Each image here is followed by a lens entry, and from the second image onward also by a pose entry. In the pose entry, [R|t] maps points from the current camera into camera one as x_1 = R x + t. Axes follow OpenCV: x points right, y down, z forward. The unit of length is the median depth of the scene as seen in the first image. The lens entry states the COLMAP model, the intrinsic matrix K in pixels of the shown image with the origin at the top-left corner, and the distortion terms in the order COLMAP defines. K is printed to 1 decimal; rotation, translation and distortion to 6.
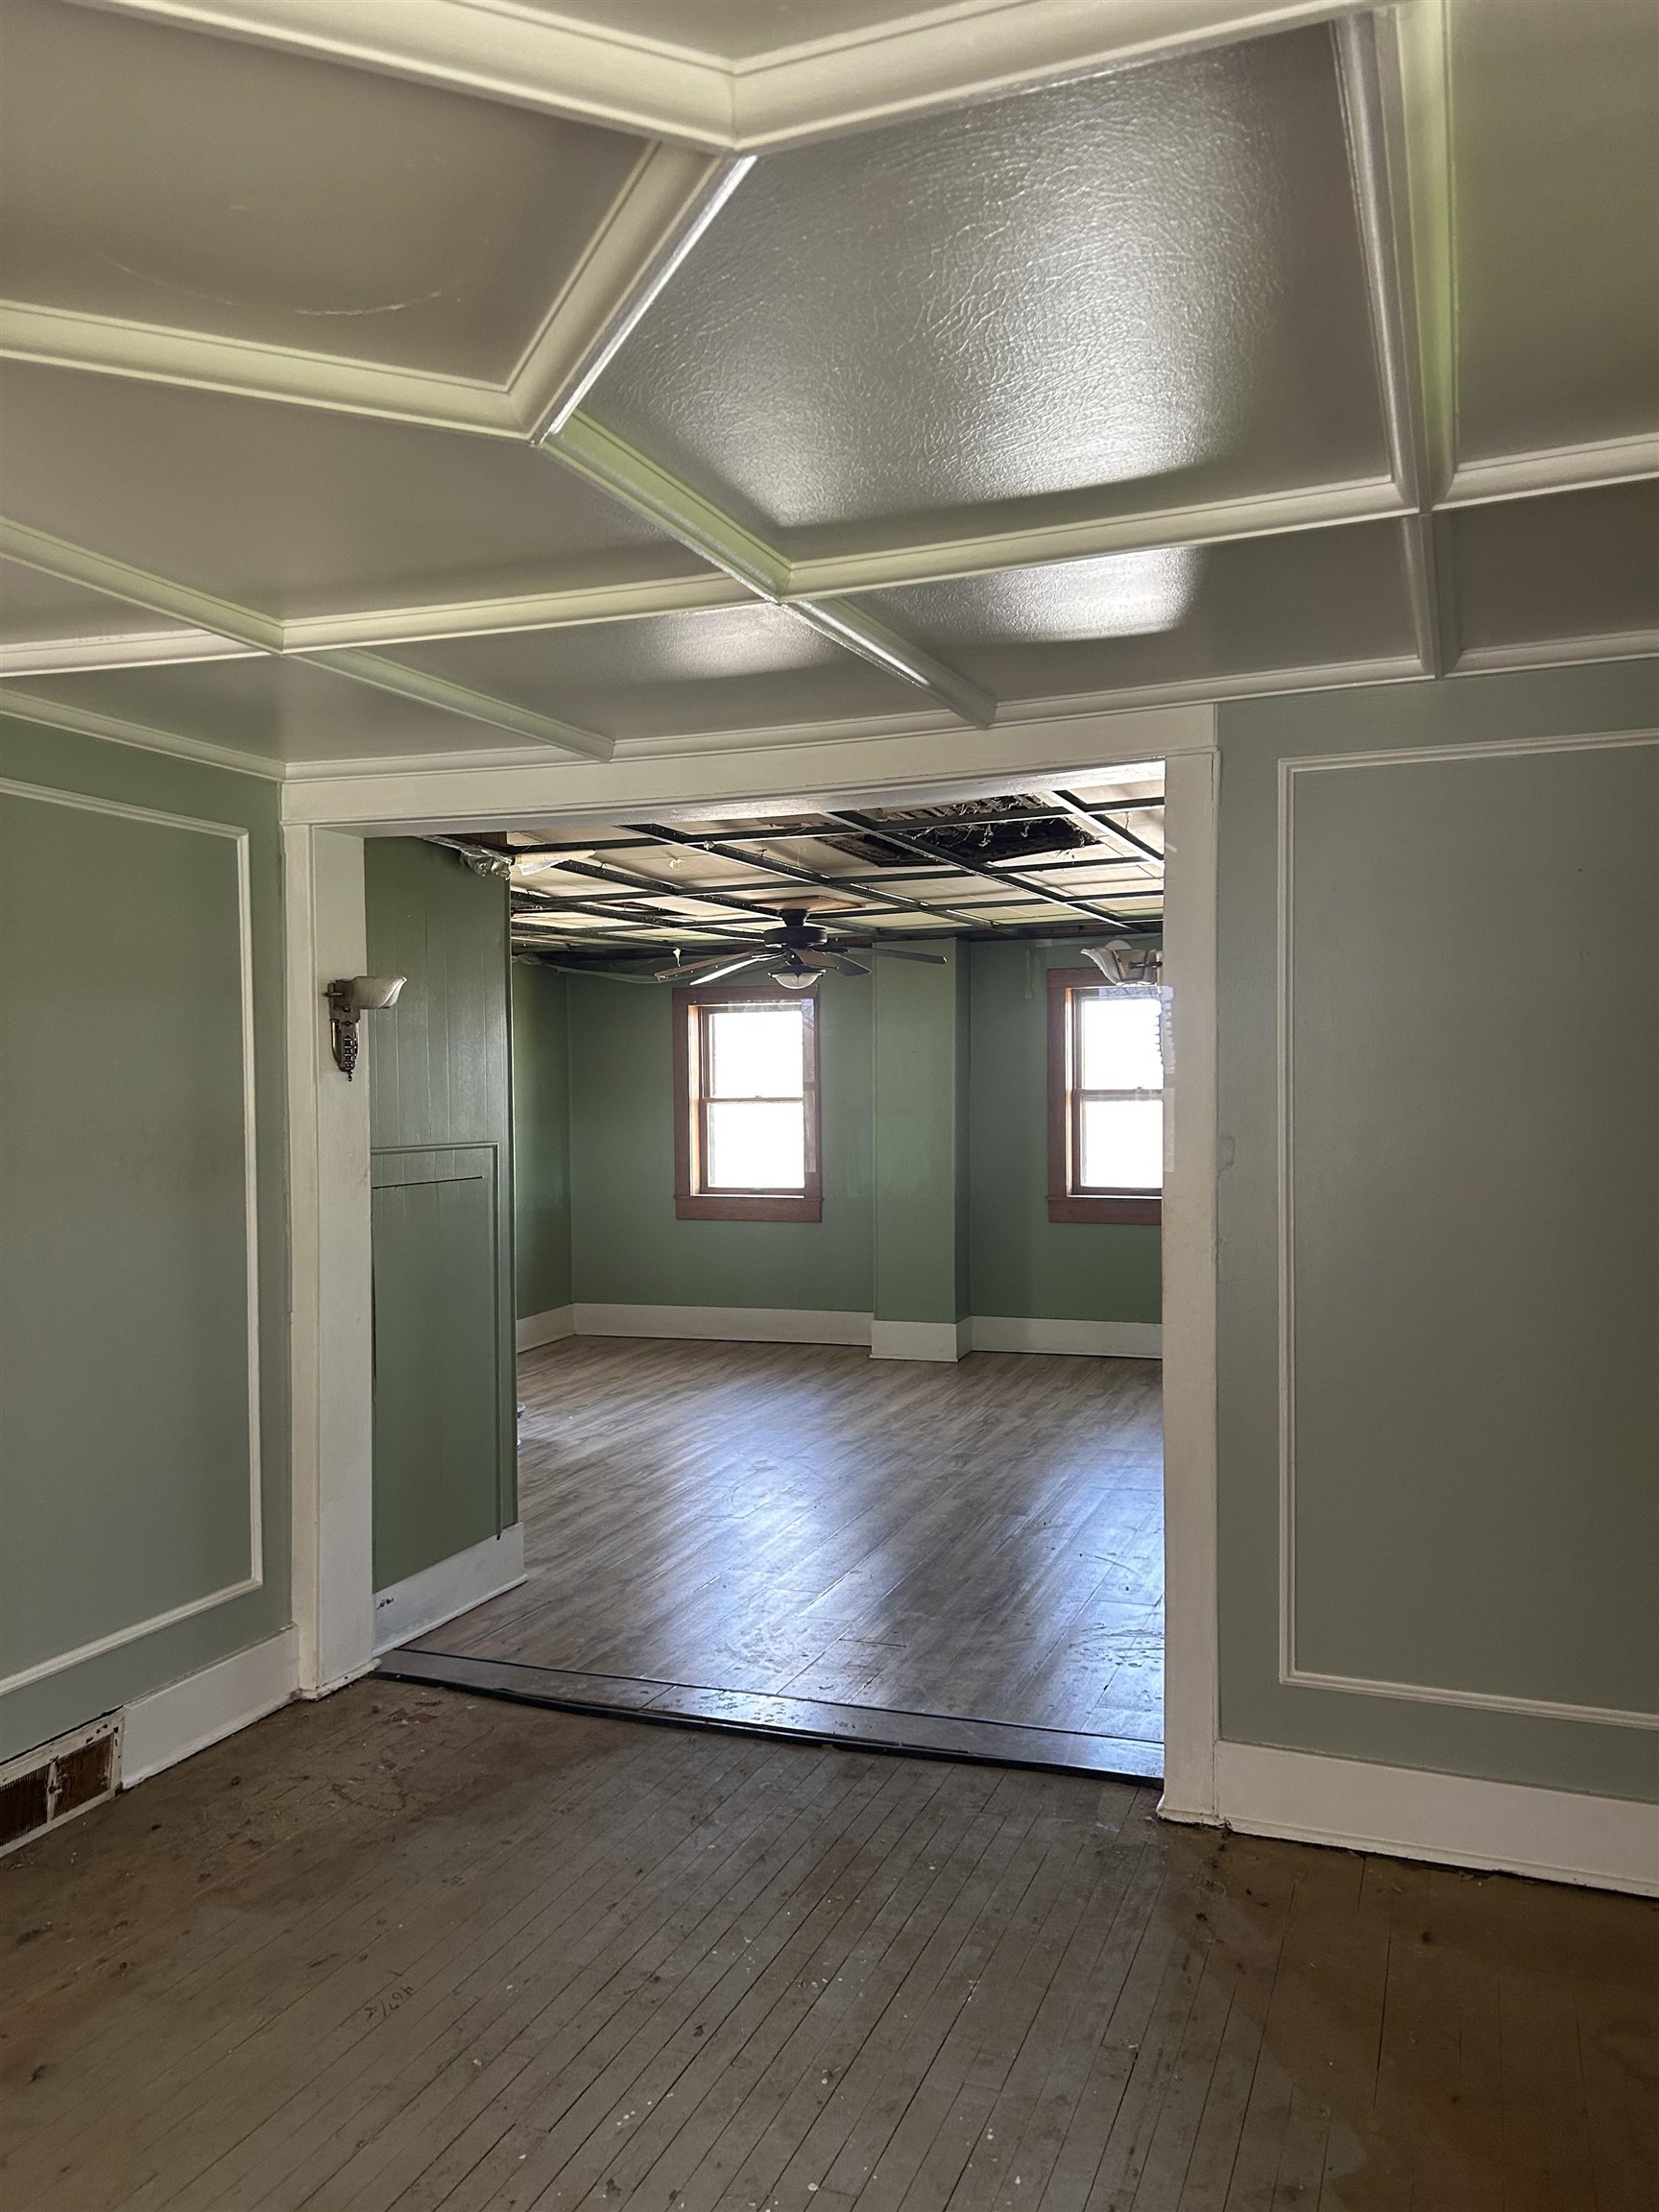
lens RADIAL K [[1684.3, 0, 820.6], [0, 1684.3, 1098.1], [0, 0, 1]] dist [0.061972, -0.066907]
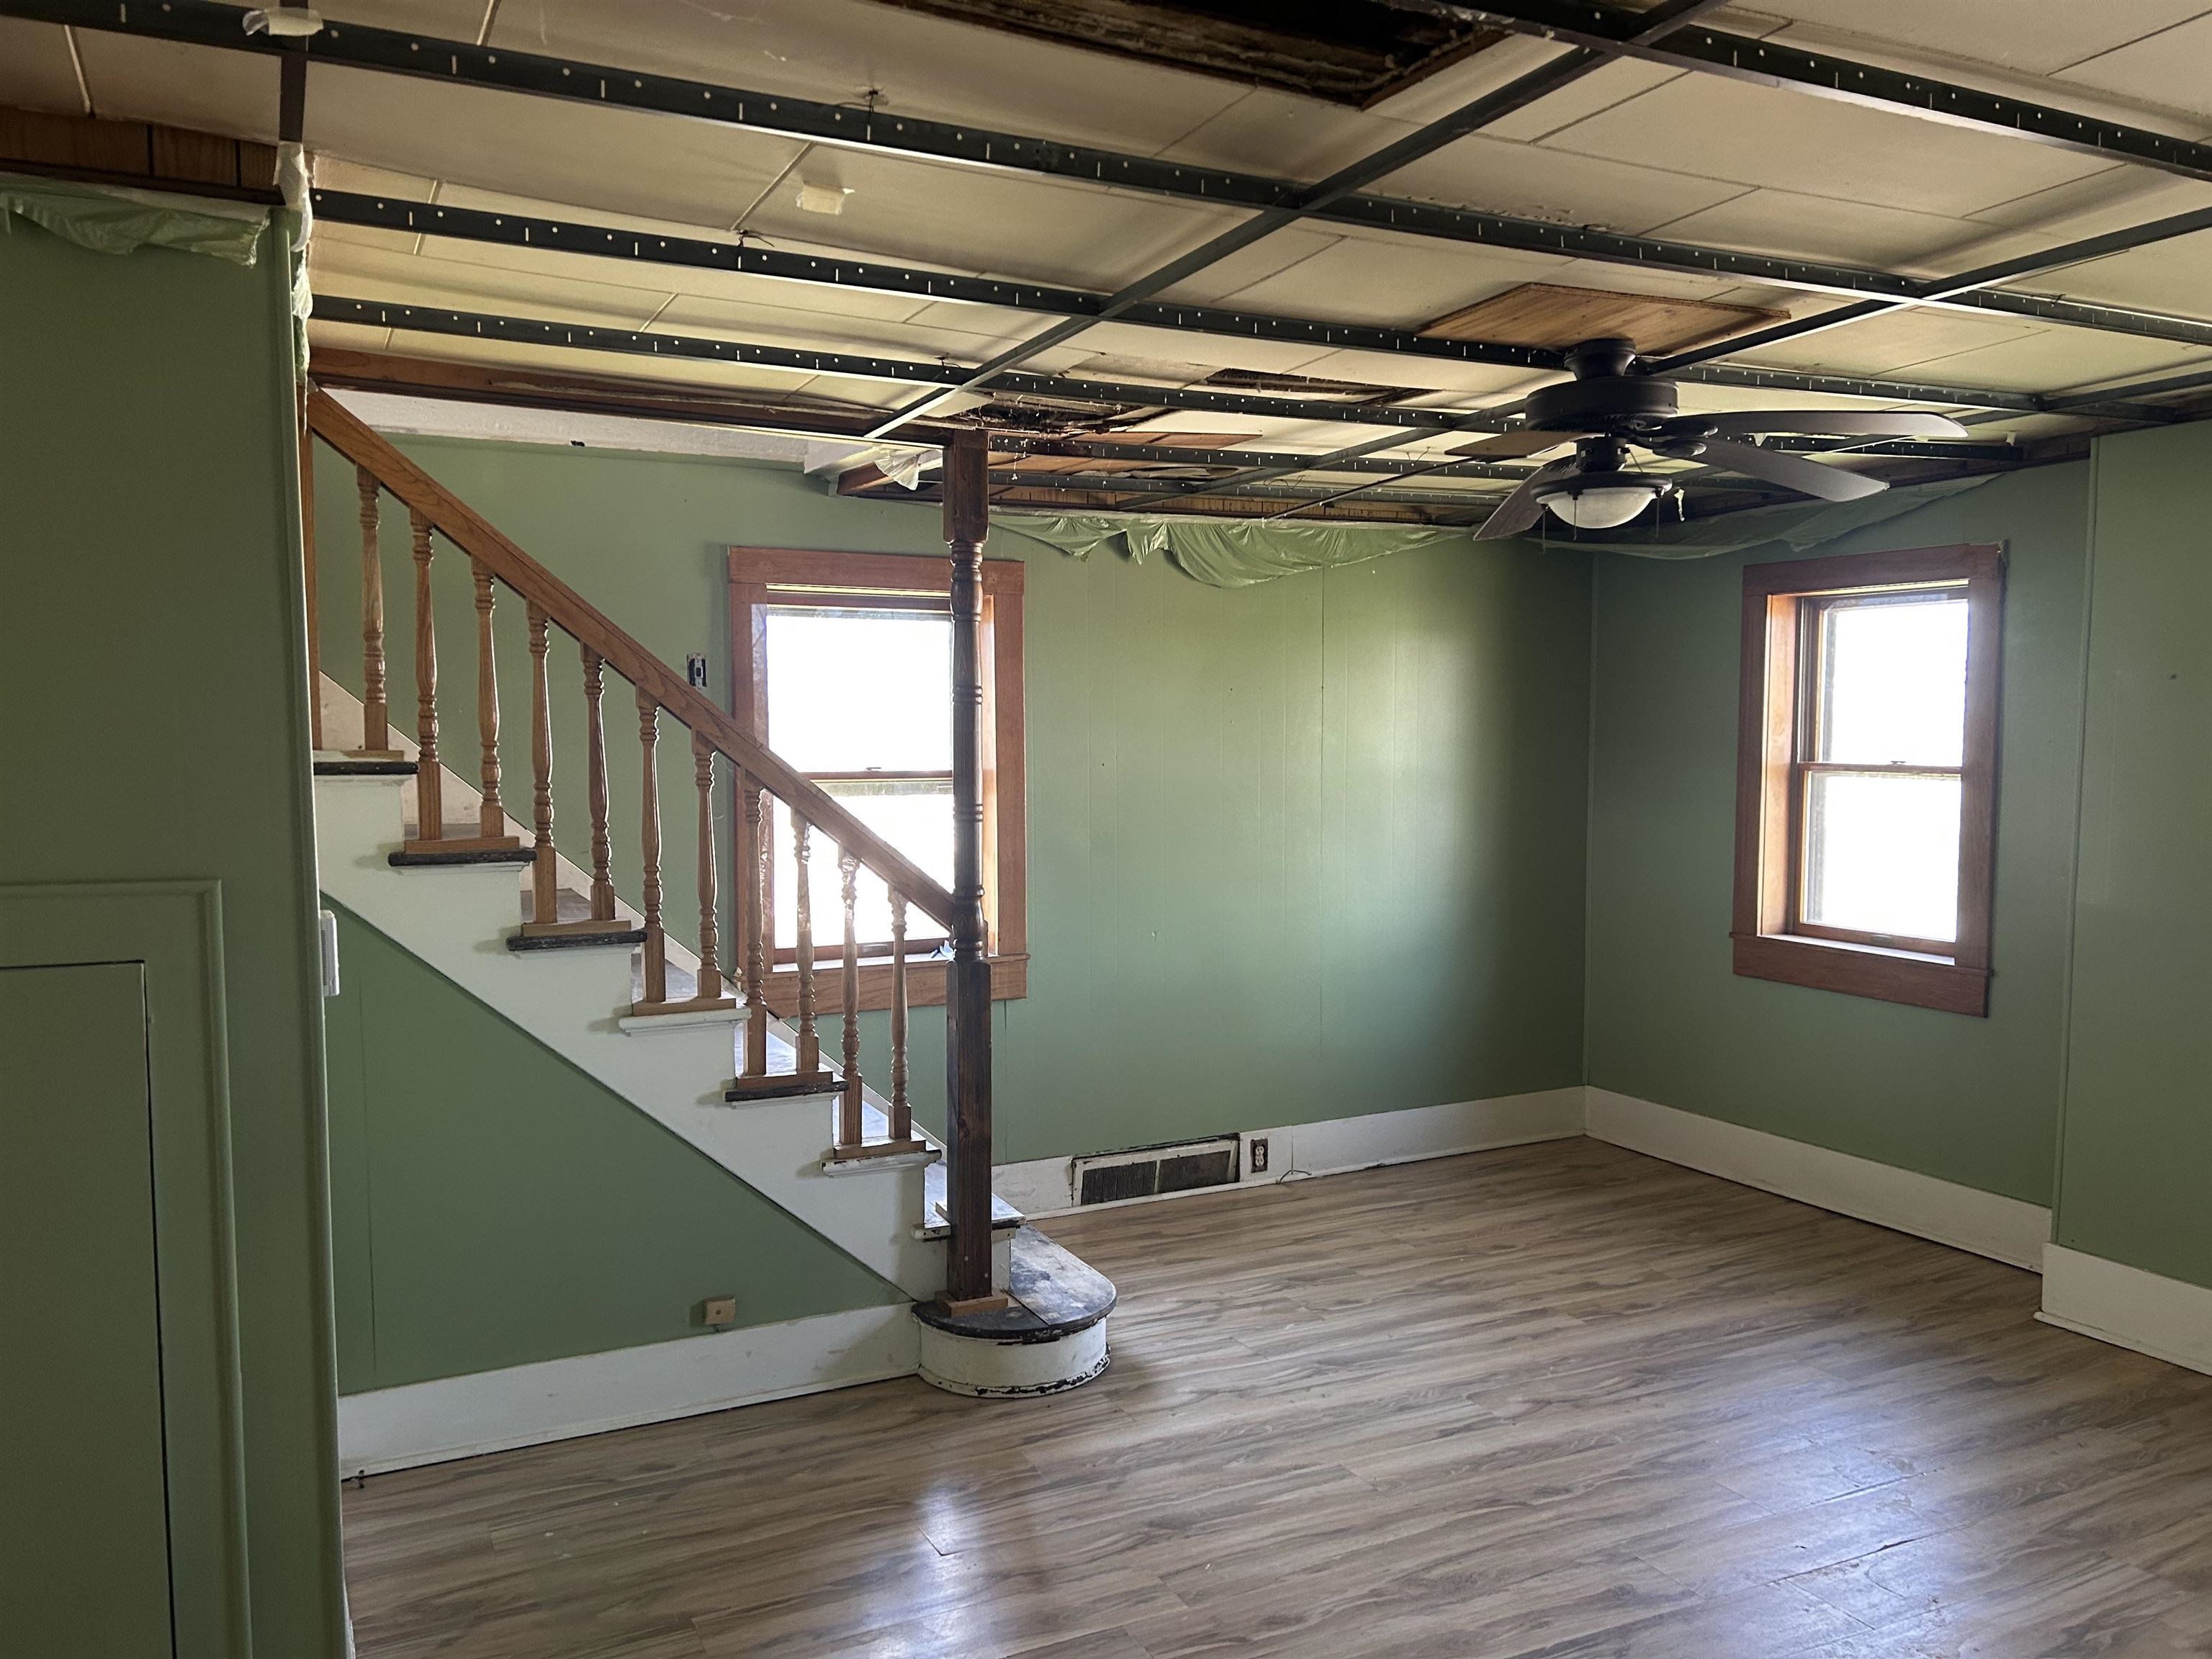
lens RADIAL K [[1684.3, 0, 1106.0], [0, 1684.3, 829.5], [0, 0, 1]] dist [0.061972, -0.066907]
pose [[0.735494, 0.059113, -0.674948, 0.142604], [-0.021300, 0.997712, 0.064171, -0.009220], [0.677197, -0.032821, 0.735070, 0.435981]]
